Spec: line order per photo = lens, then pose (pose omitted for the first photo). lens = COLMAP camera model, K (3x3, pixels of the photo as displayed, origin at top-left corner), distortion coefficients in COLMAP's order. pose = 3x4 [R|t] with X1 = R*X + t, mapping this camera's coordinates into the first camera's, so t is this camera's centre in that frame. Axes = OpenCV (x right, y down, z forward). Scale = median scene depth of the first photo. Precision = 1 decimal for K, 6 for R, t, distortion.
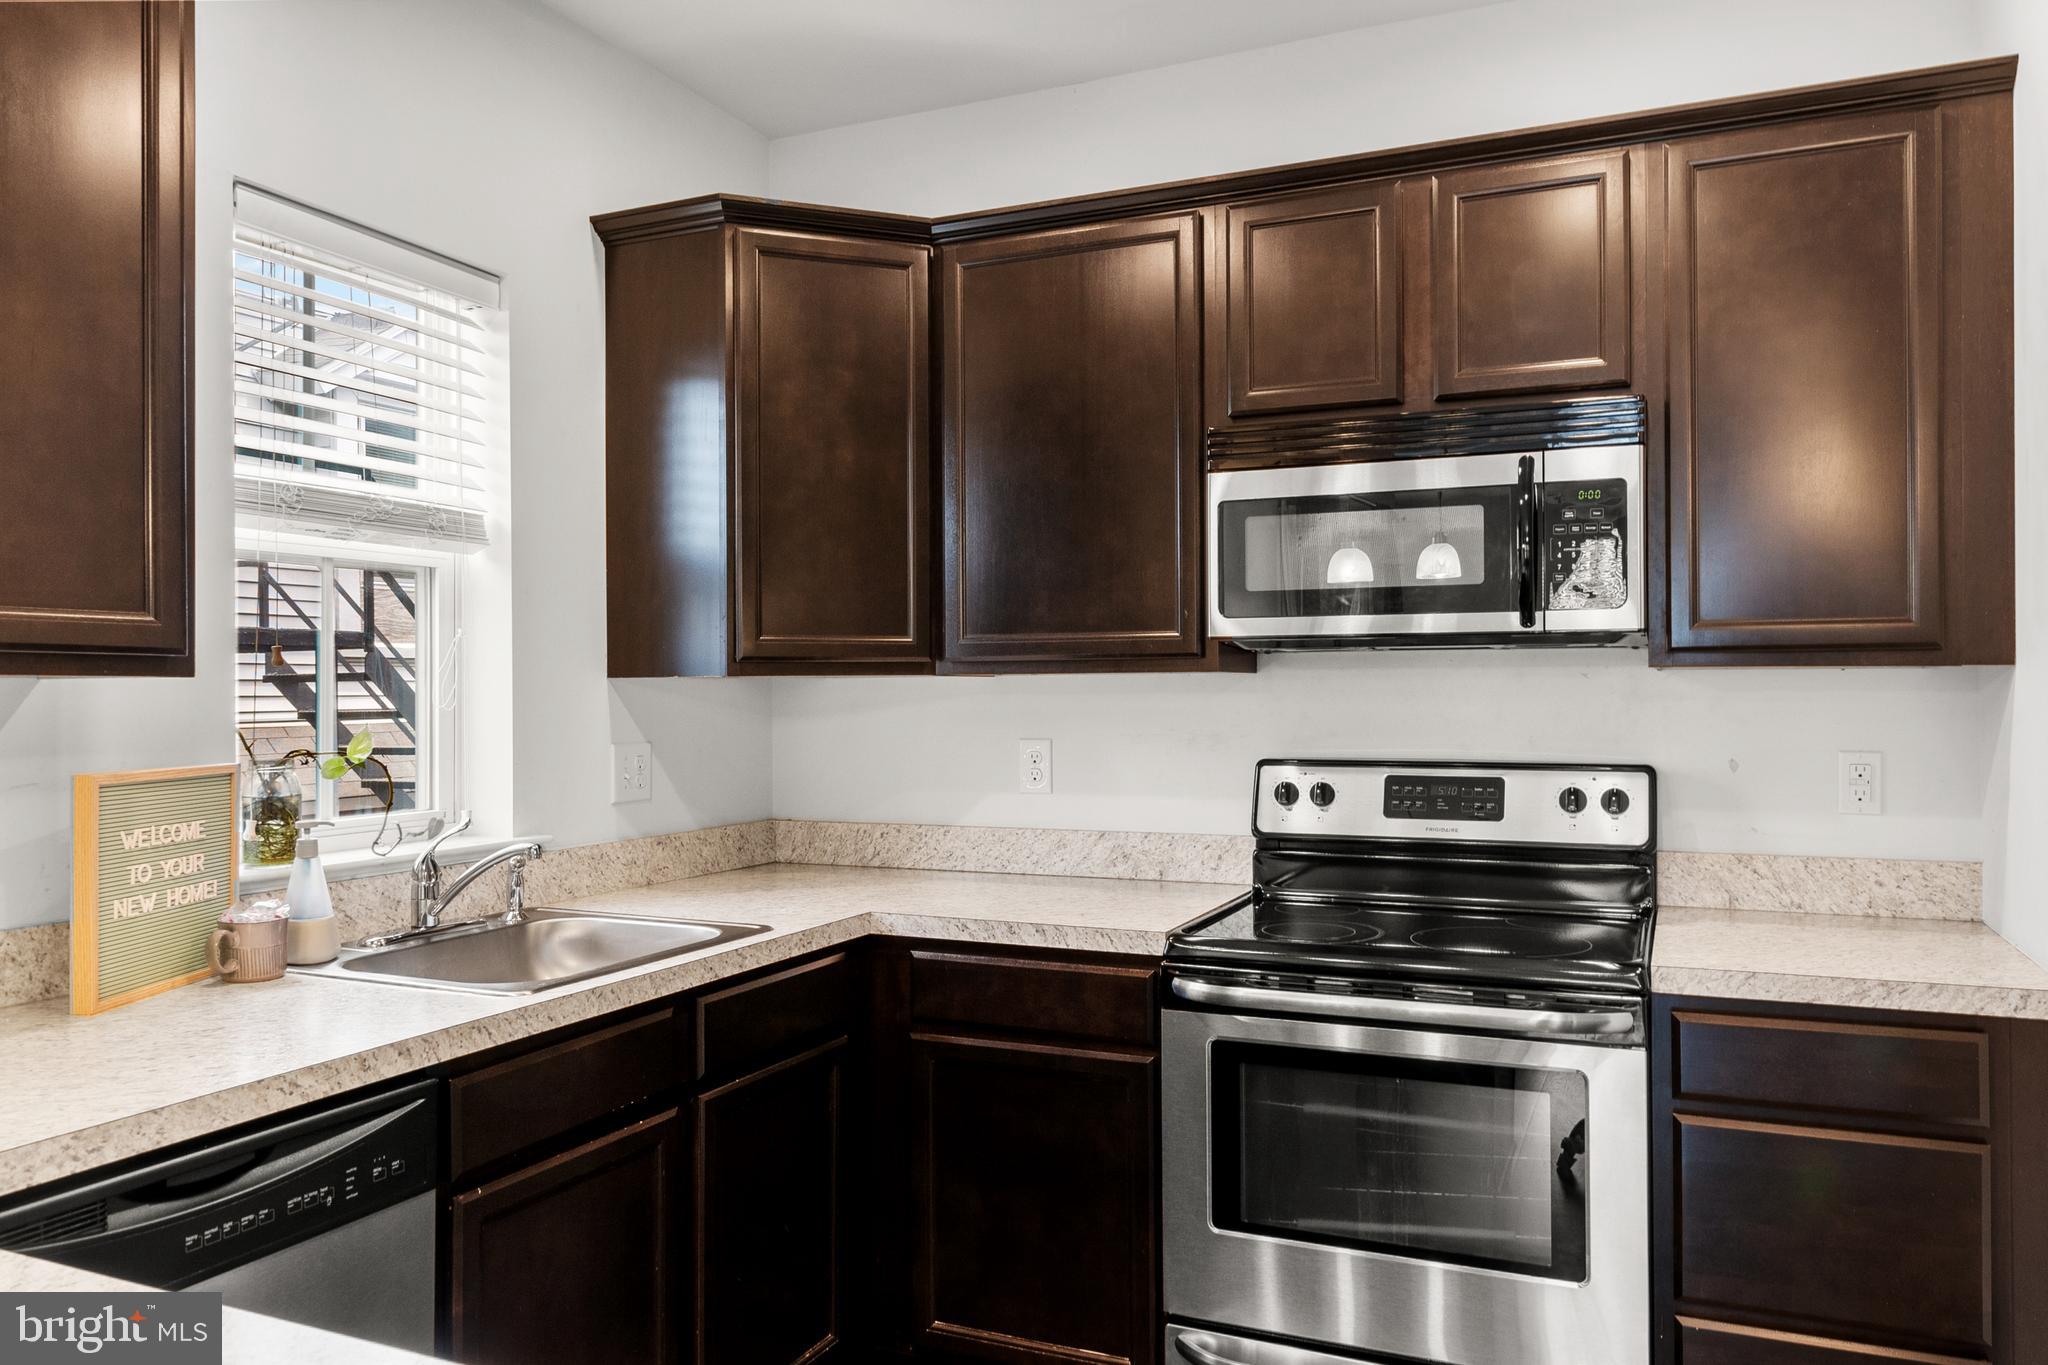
lens RADIAL K [[1464.5, 0, 1058.9], [0, 1464.5, 676.2], [0, 0, 1]] dist [0.004900, -0.000856]
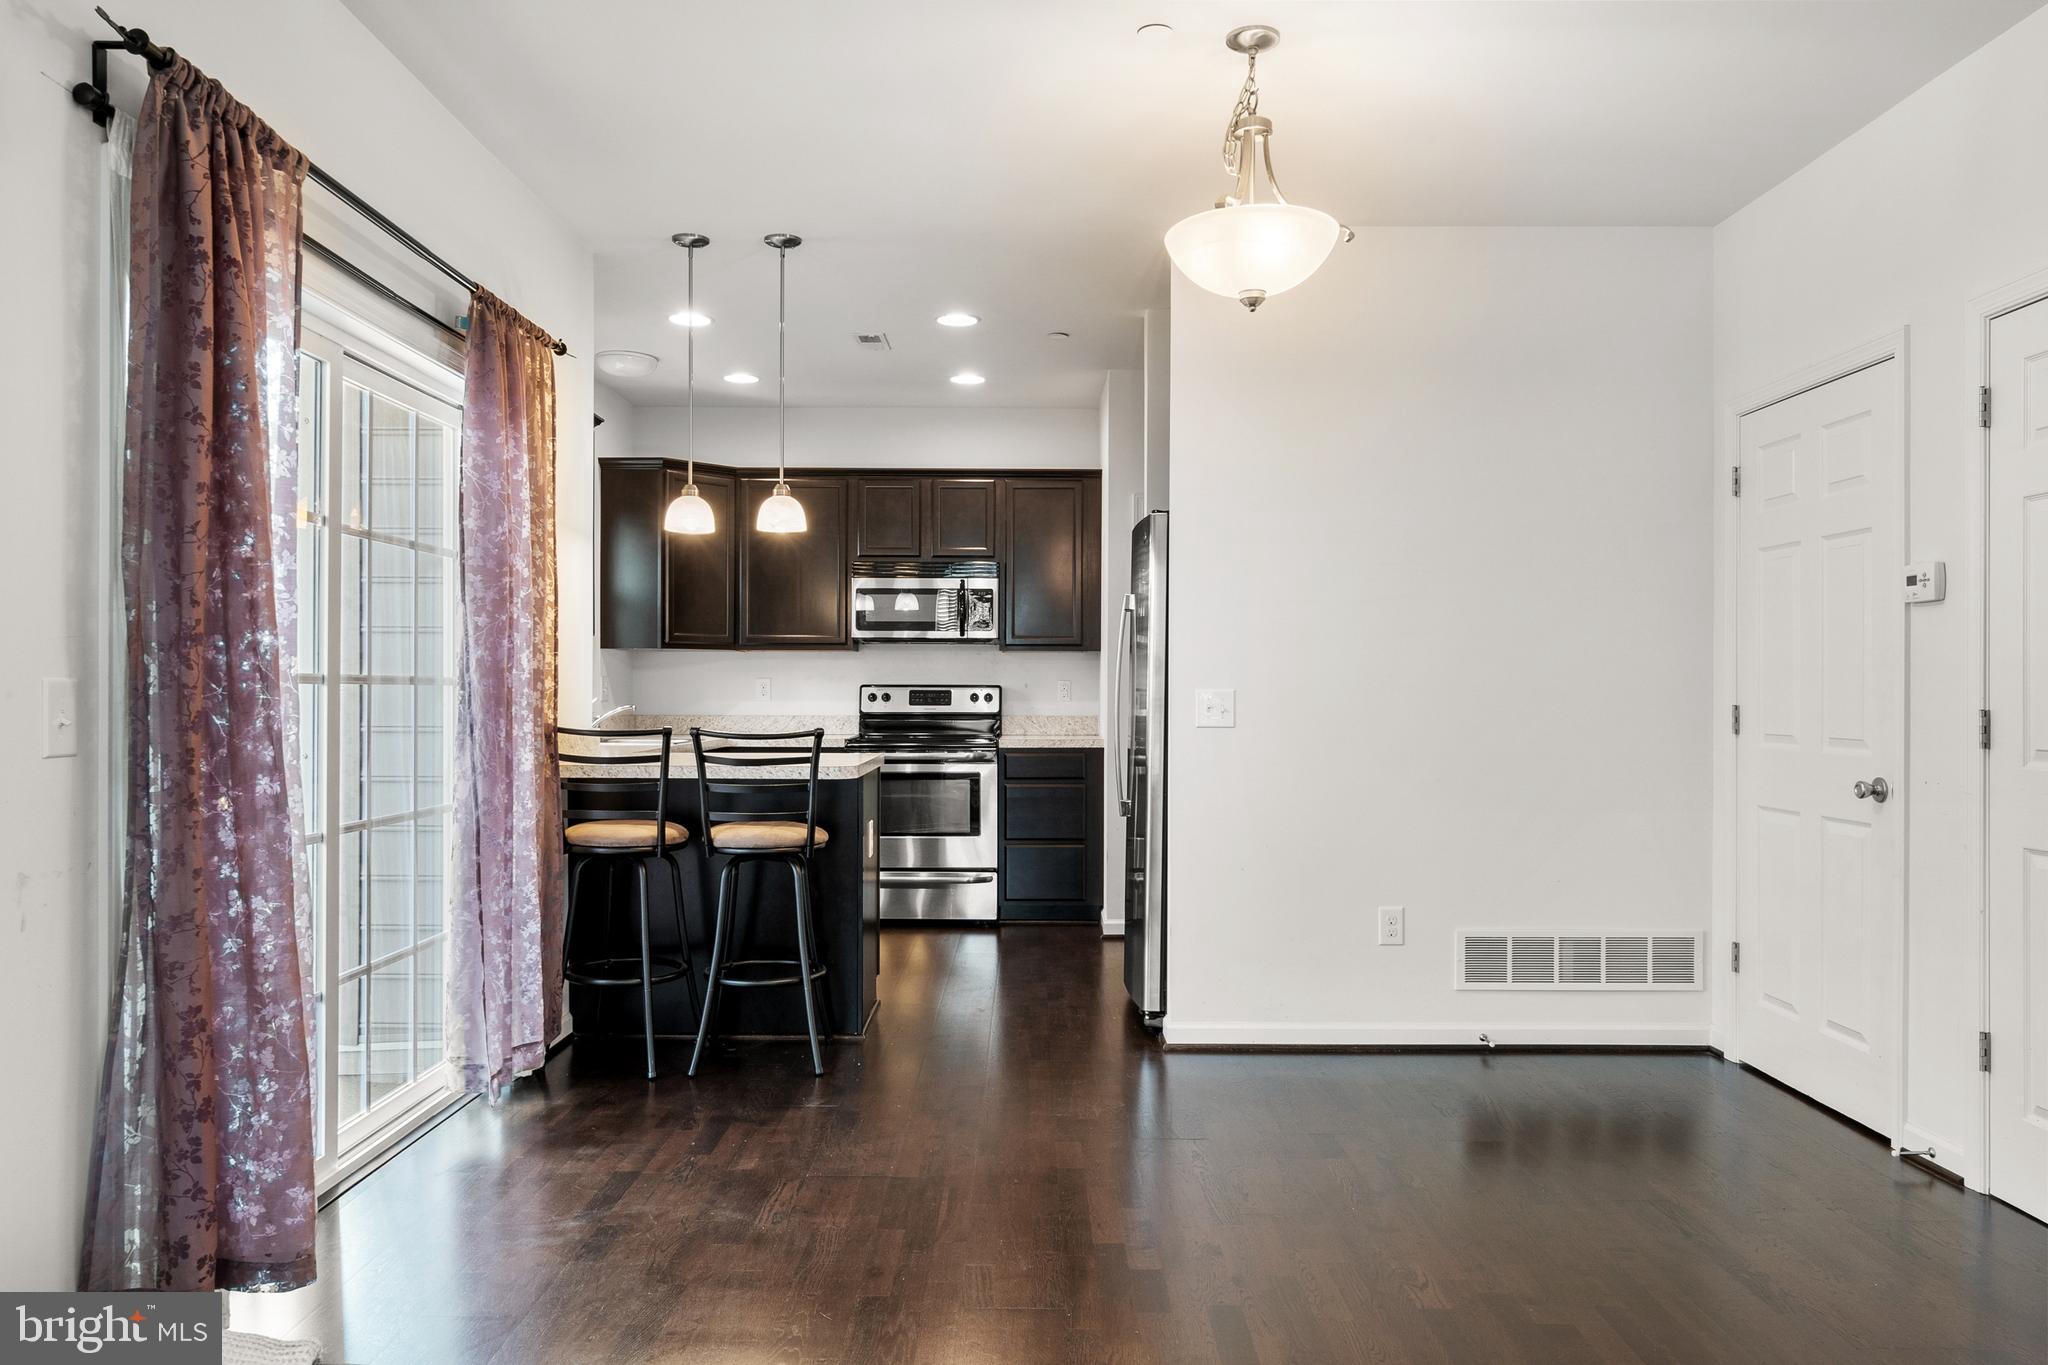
lens RADIAL K [[1464.5, 0, 1058.9], [0, 1464.5, 676.2], [0, 0, 1]] dist [0.004900, -0.000856]
pose [[0.913085, 0.010047, 0.407646, -0.664494], [-0.009939, 0.999948, -0.002383, 0.048374], [-0.407648, -0.001875, 0.913137, -1.677262]]
